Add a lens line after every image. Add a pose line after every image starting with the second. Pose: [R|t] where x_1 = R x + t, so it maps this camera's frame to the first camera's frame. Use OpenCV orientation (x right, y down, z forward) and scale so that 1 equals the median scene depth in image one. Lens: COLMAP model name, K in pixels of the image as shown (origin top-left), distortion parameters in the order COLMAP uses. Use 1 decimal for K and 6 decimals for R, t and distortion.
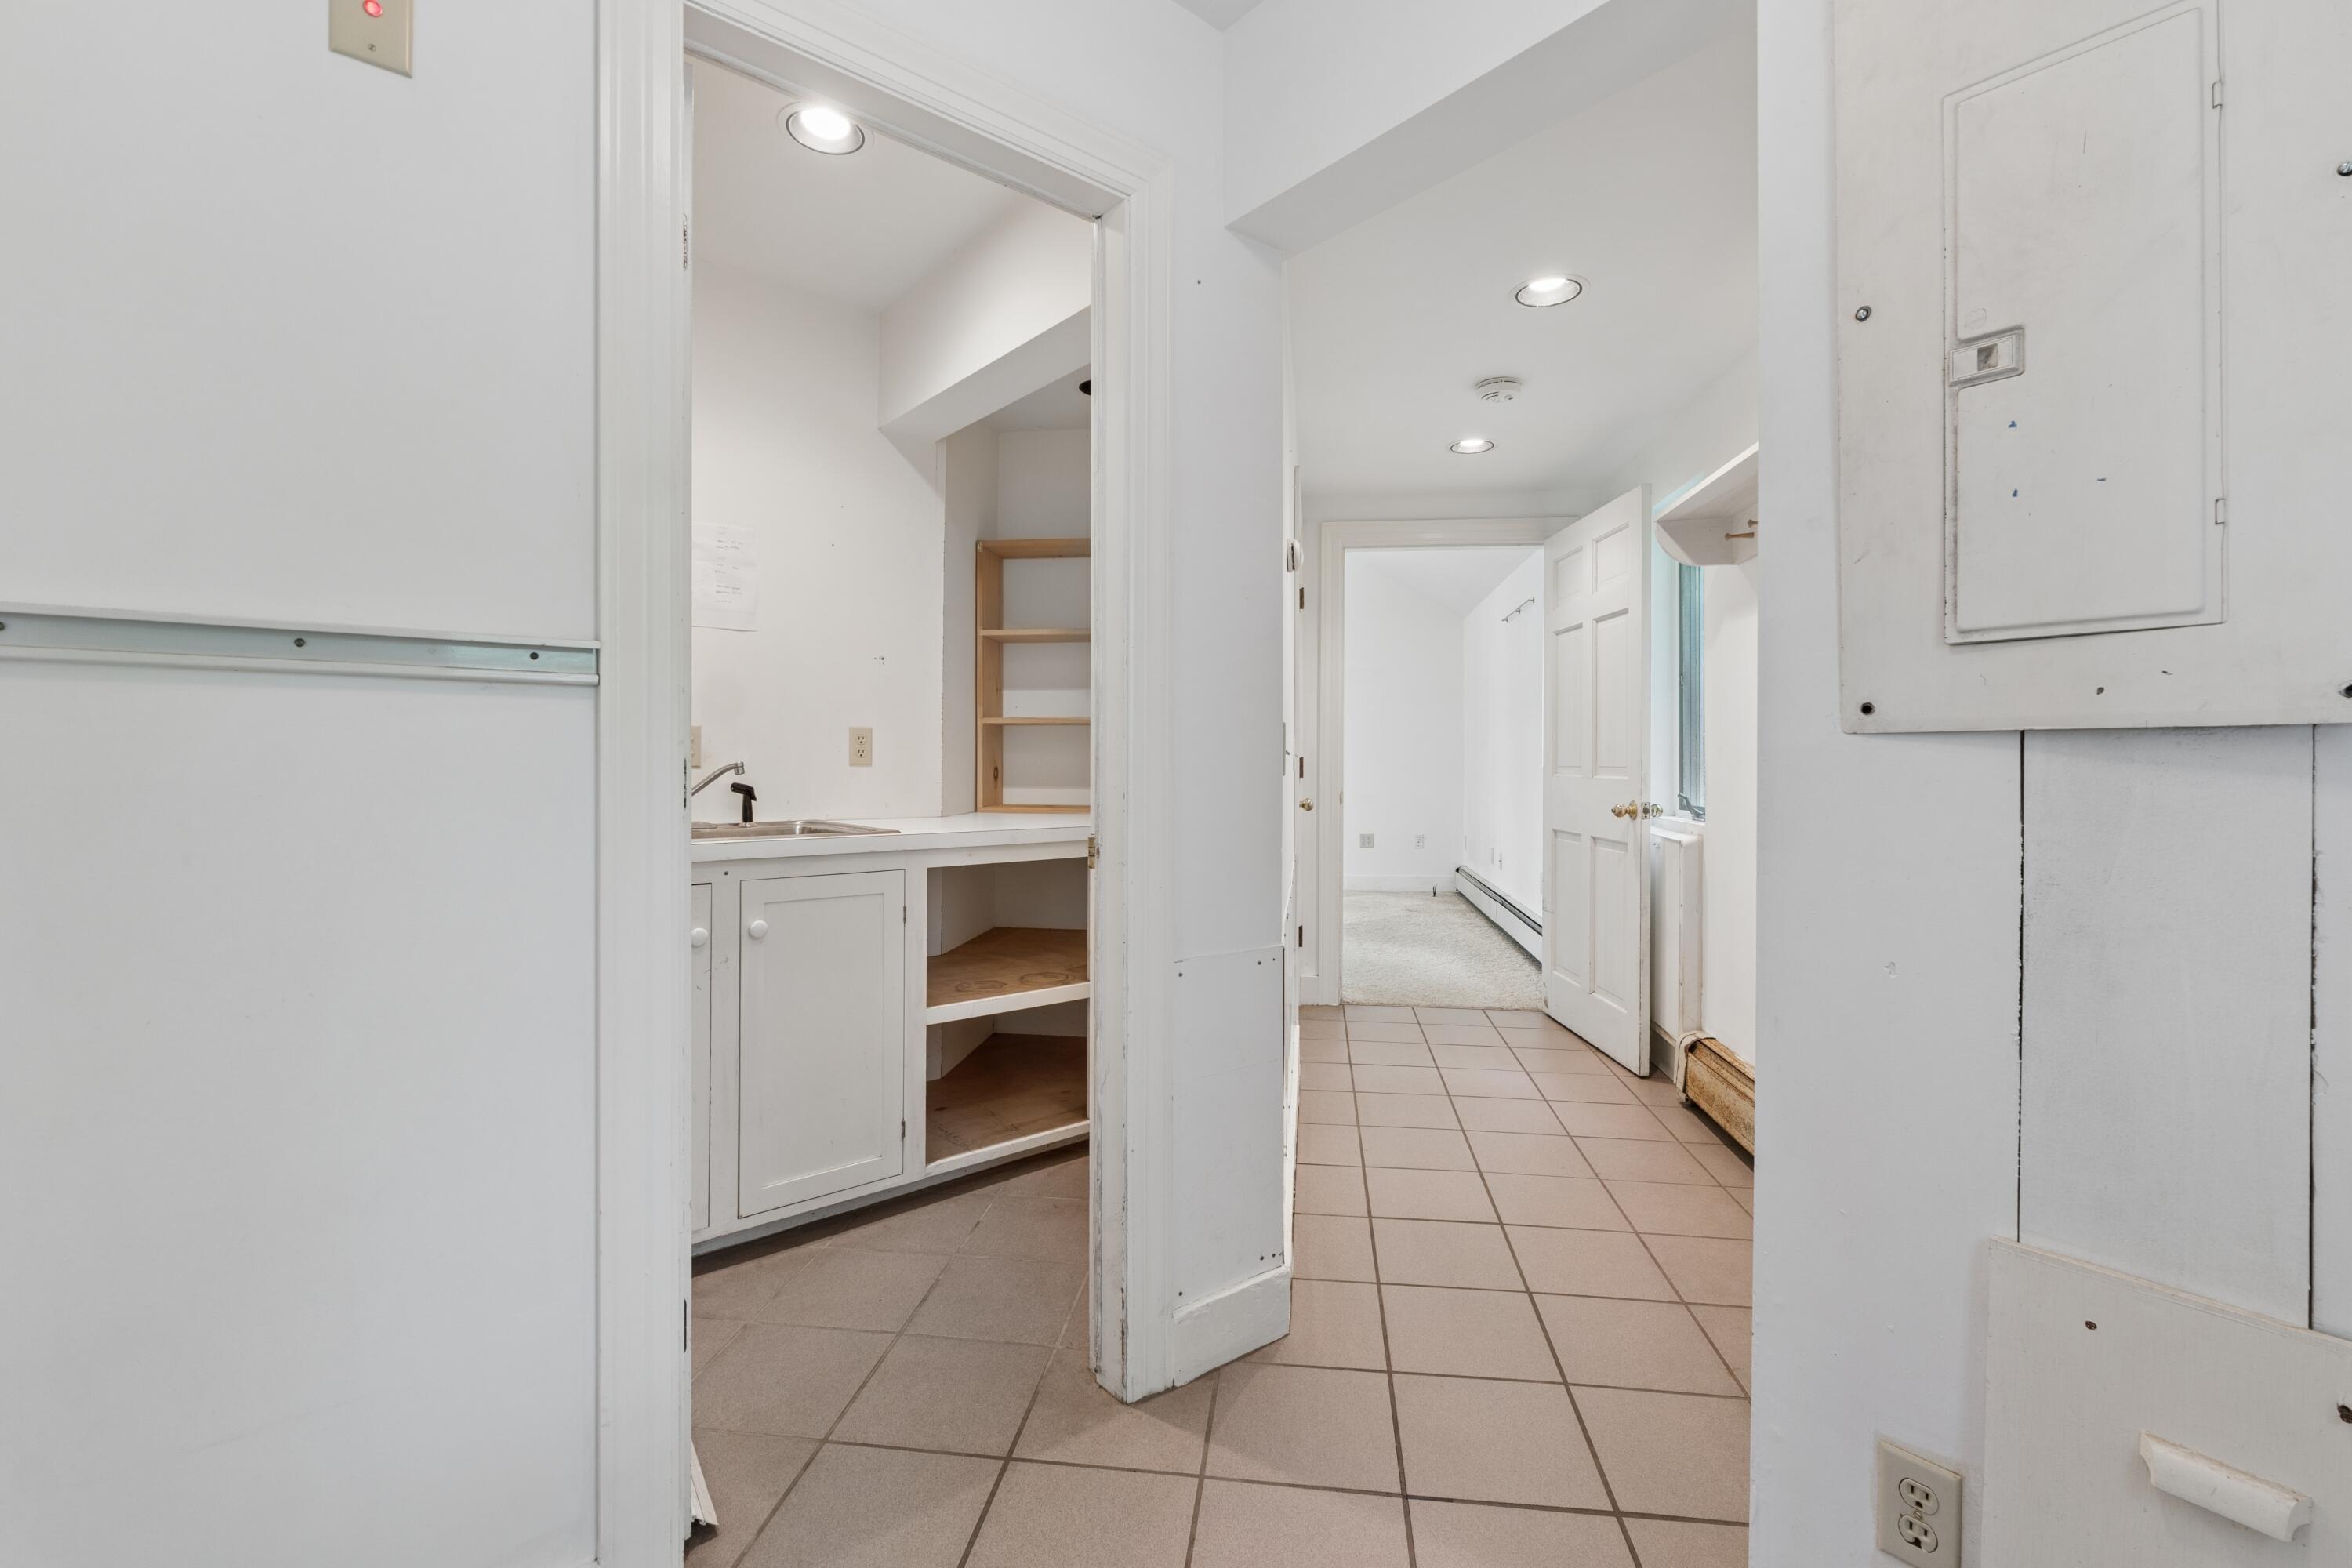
lens RADIAL K [[1012.3, 0, 1180.5], [0, 1012.3, 744.6], [0, 0, 1]] dist [-0.000875, -0.000025]
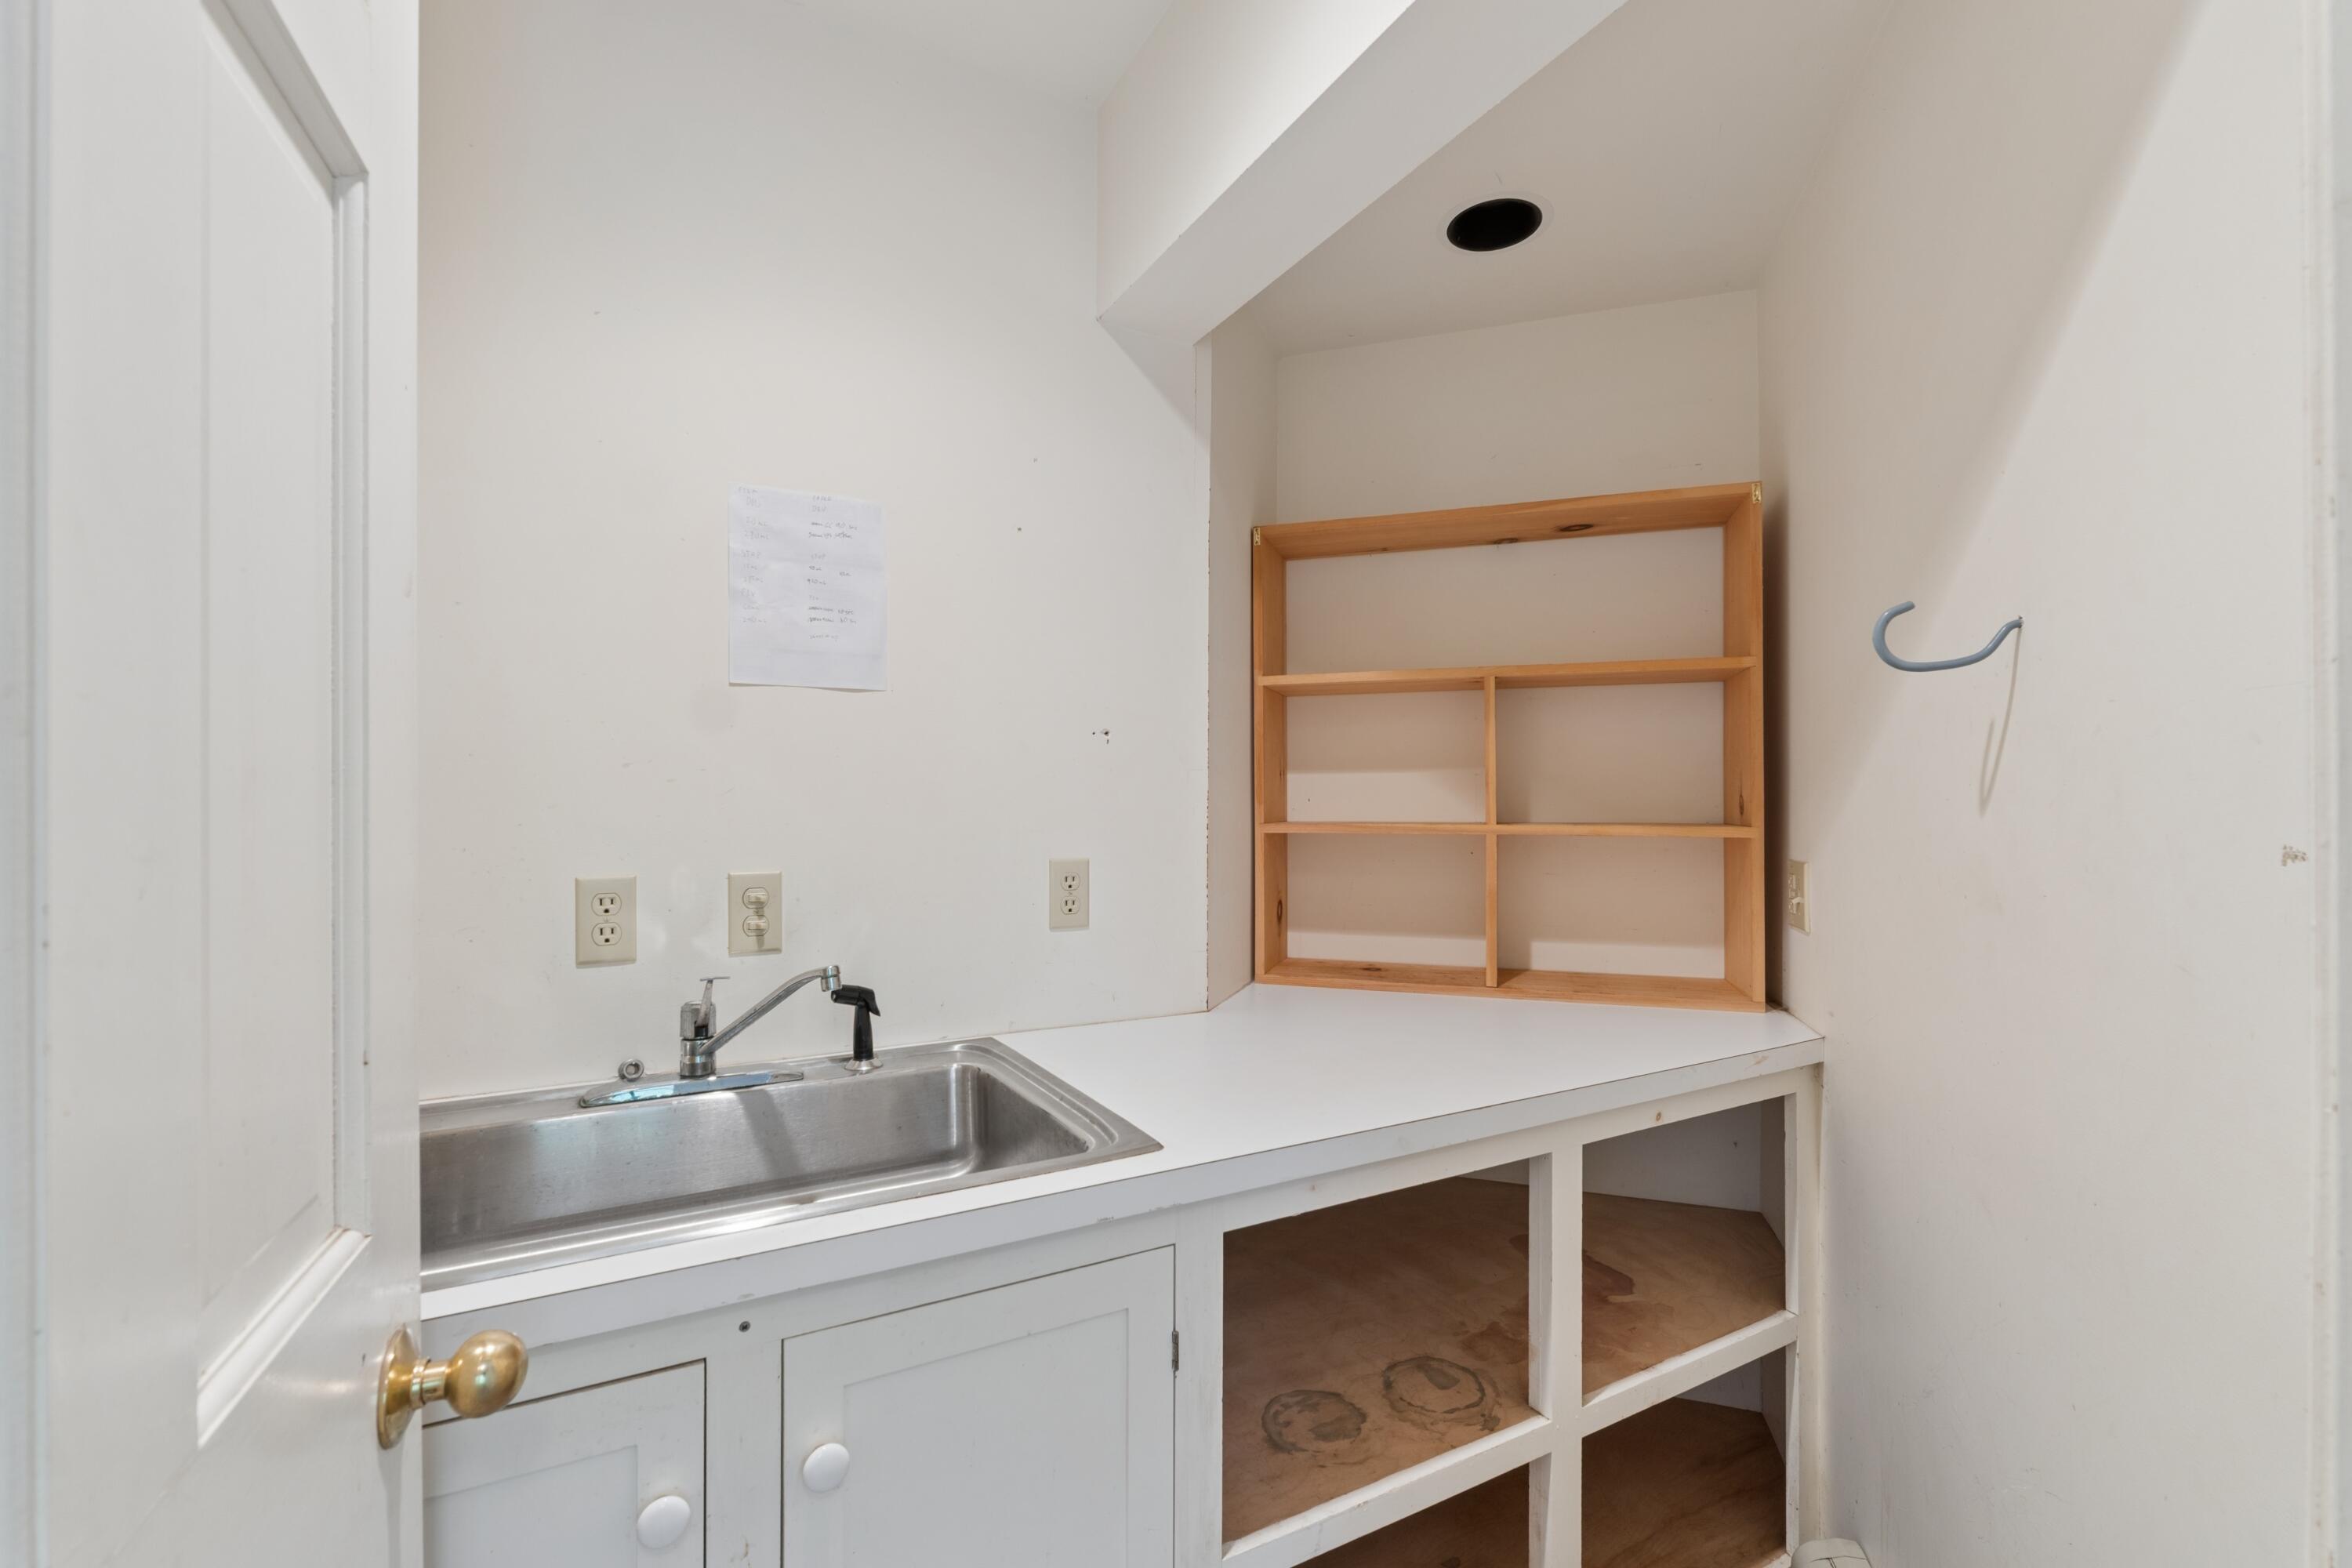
lens RADIAL K [[1009.6, 0, 1176.0], [0, 1009.6, 784.0], [0, 0, 1]] dist [0.000761, 0.000027]
pose [[0.981721, -0.005112, -0.190257, -0.146979], [0.004726, 0.999986, -0.002484, -0.053937], [0.190267, 0.001540, 0.981731, 0.449915]]
